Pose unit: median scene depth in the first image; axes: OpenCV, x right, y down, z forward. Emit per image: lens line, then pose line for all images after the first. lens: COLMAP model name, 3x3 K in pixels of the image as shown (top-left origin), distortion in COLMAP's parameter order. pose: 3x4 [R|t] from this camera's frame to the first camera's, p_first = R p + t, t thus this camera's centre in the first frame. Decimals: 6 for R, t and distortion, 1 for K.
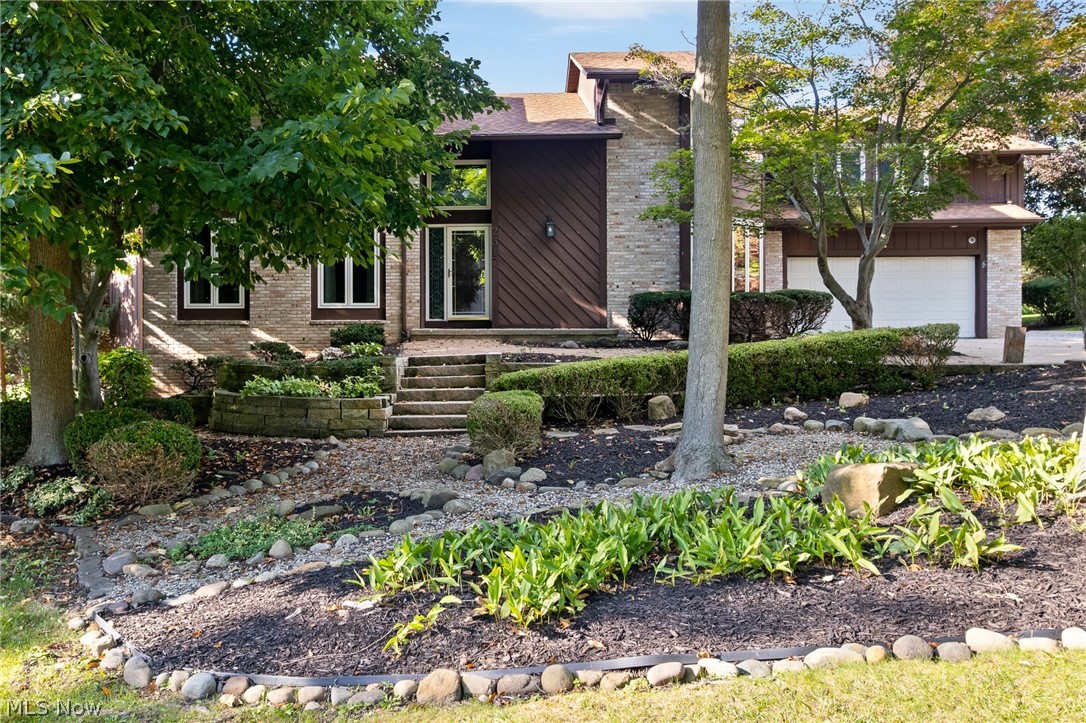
lens RADIAL K [[734.8, 0, 542.3], [0, 734.8, 367.0], [0, 0, 1]] dist [-0.046079, 0.057811]
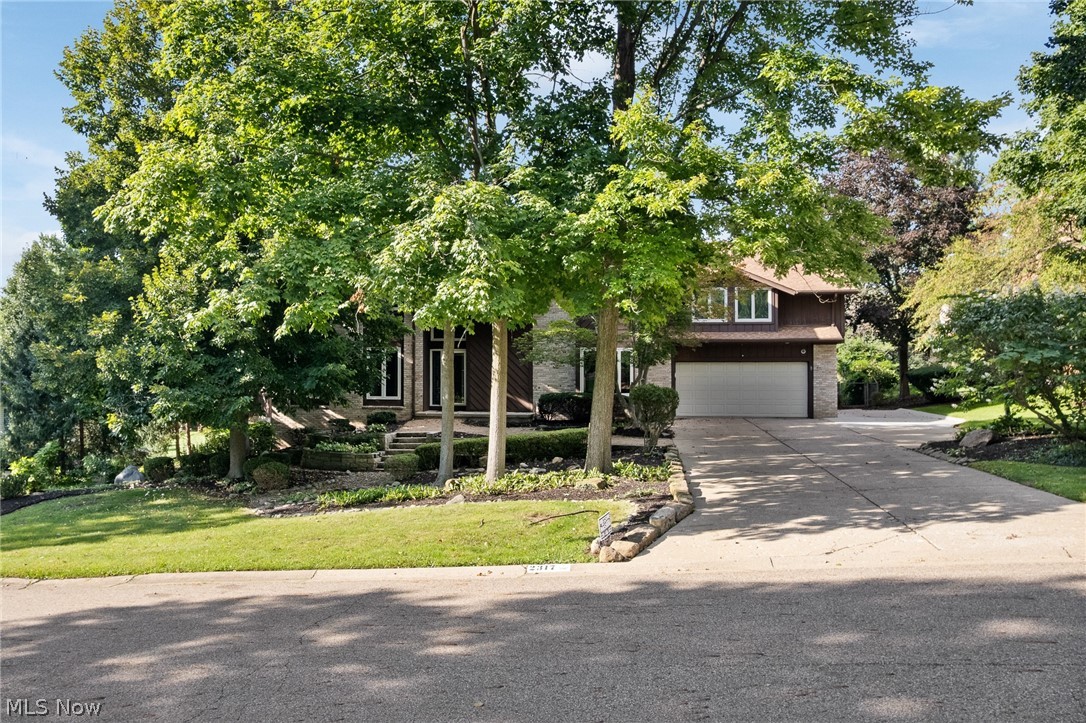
lens RADIAL K [[734.8, 0, 542.3], [0, 734.8, 367.0], [0, 0, 1]] dist [-0.046079, 0.057811]
pose [[0.989595, 0.005367, -0.143778, 0.359633], [-0.015100, 0.997659, -0.066692, -0.047091], [0.143084, 0.068170, 0.987360, -0.669788]]
